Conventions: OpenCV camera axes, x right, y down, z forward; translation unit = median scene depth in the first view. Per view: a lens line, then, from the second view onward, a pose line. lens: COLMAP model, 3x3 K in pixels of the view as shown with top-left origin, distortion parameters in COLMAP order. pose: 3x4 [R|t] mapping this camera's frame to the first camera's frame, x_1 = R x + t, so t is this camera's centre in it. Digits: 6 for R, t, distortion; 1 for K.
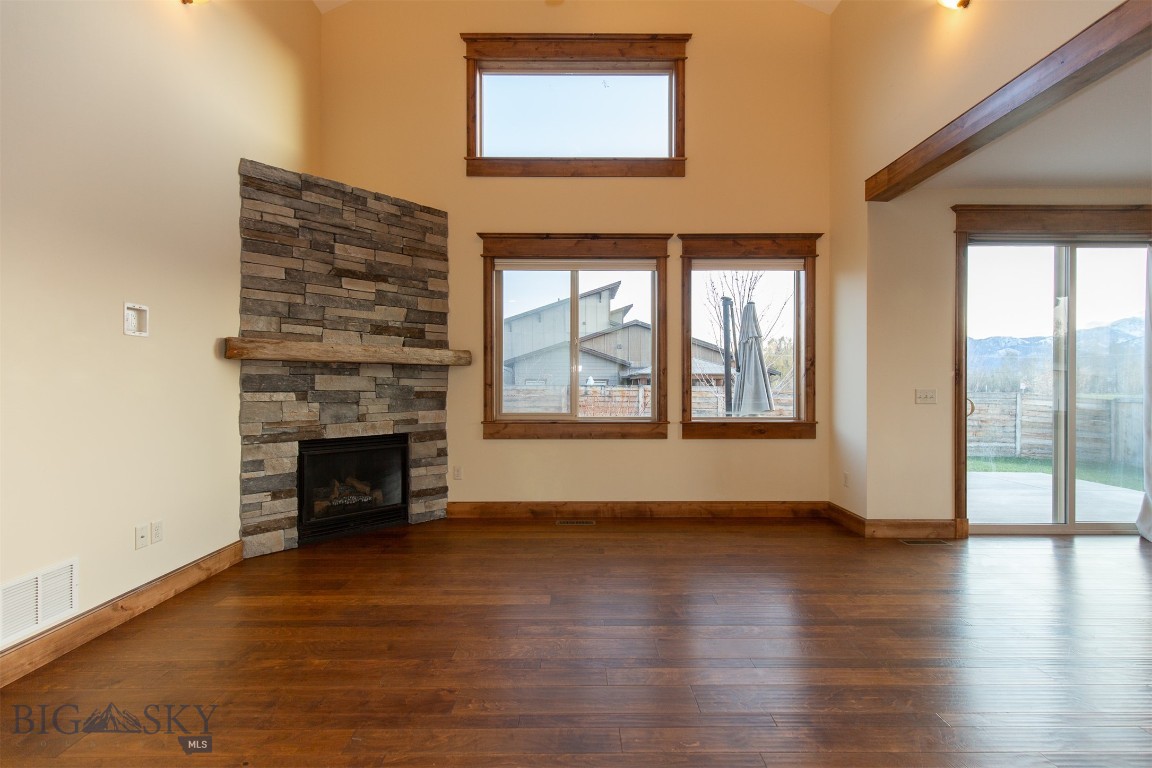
lens RADIAL K [[519.5, 0, 575.5], [0, 519.5, 385.3], [0, 0, 1]] dist [0.000642, -0.000231]
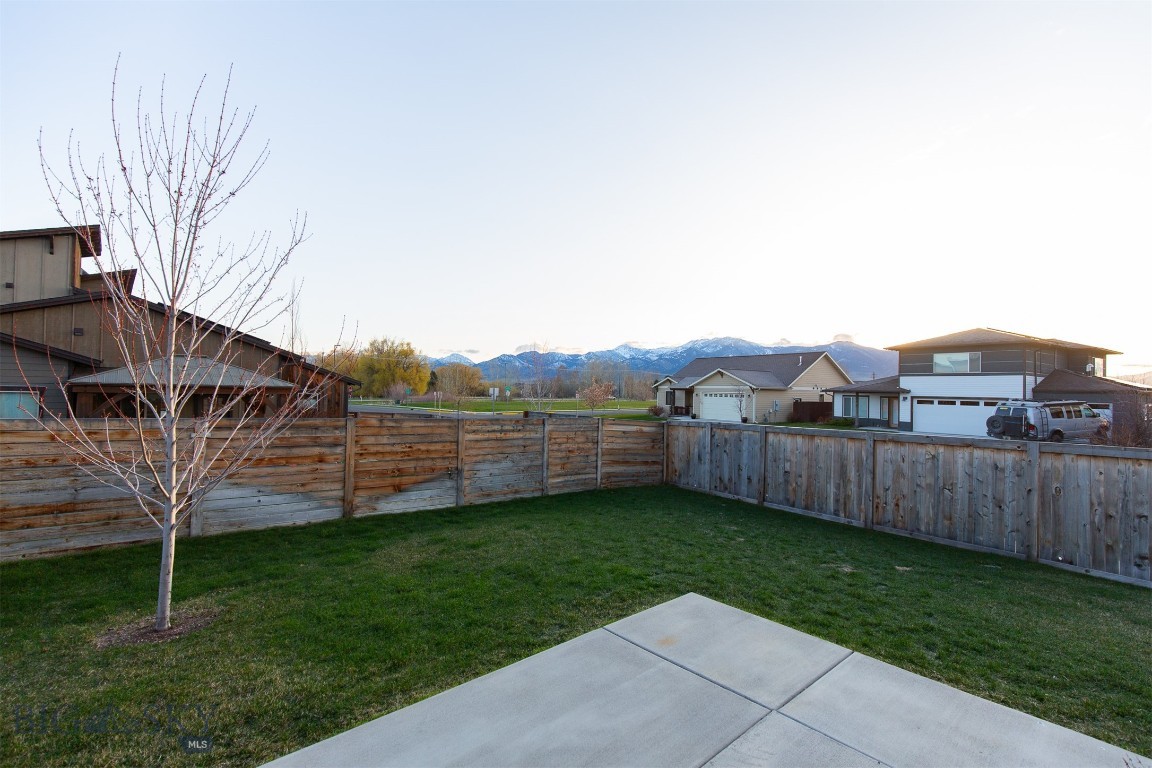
lens RADIAL K [[519.5, 0, 580.3], [0, 519.5, 382.7], [0, 0, 1]] dist [0.000642, -0.000231]
pose [[0.736377, 0.022398, 0.676201, 0.206702], [-0.016490, 0.999749, -0.015157, -0.032864], [-0.676371, 0.000011, 0.736562, 0.349442]]
